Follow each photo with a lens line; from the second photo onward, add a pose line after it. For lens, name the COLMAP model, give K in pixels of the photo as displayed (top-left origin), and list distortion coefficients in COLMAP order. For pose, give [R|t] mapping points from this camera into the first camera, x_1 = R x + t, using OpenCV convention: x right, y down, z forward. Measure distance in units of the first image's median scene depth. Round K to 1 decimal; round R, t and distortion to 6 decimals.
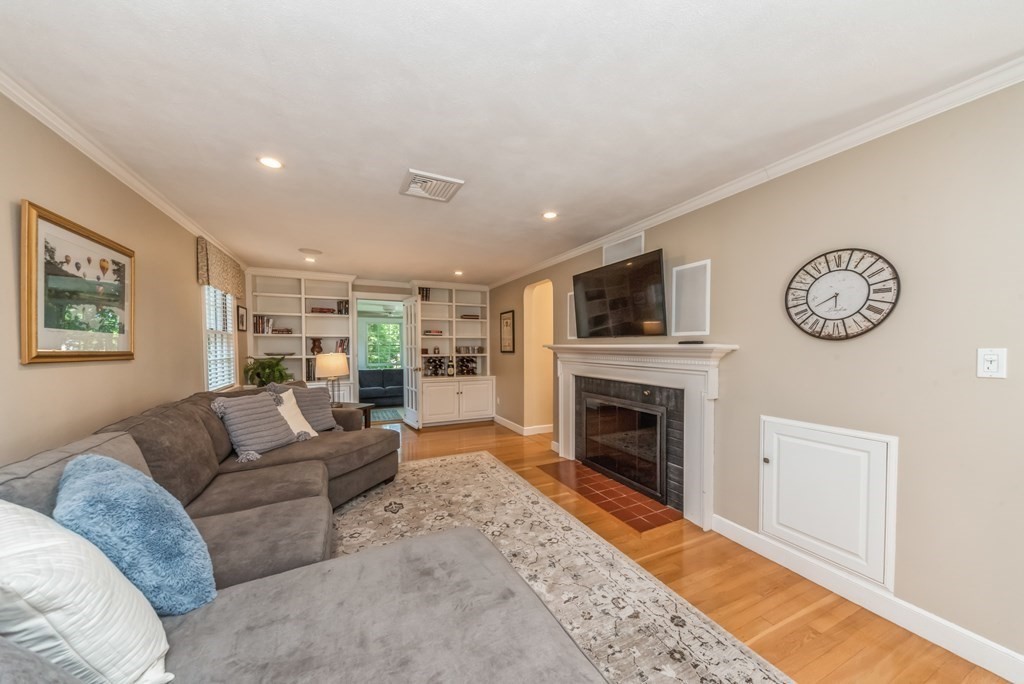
lens RADIAL K [[358.1, 0, 514.3], [0, 358.1, 350.3], [0, 0, 1]] dist [-0.000207, 0.000084]
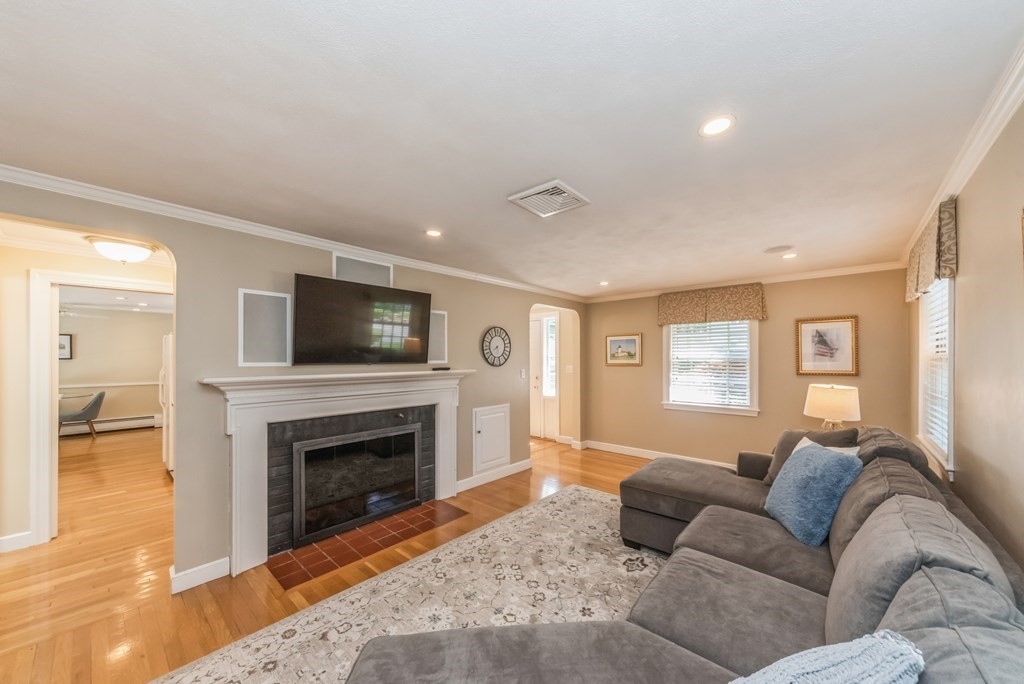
lens RADIAL K [[358.1, 0, 522.4], [0, 358.1, 353.3], [0, 0, 1]] dist [-0.000207, 0.000084]
pose [[-0.394720, 0.014262, 0.918691, -0.897458], [0.015137, 0.999845, -0.009019, -0.063938], [-0.918677, 0.010346, -0.394874, 1.260926]]
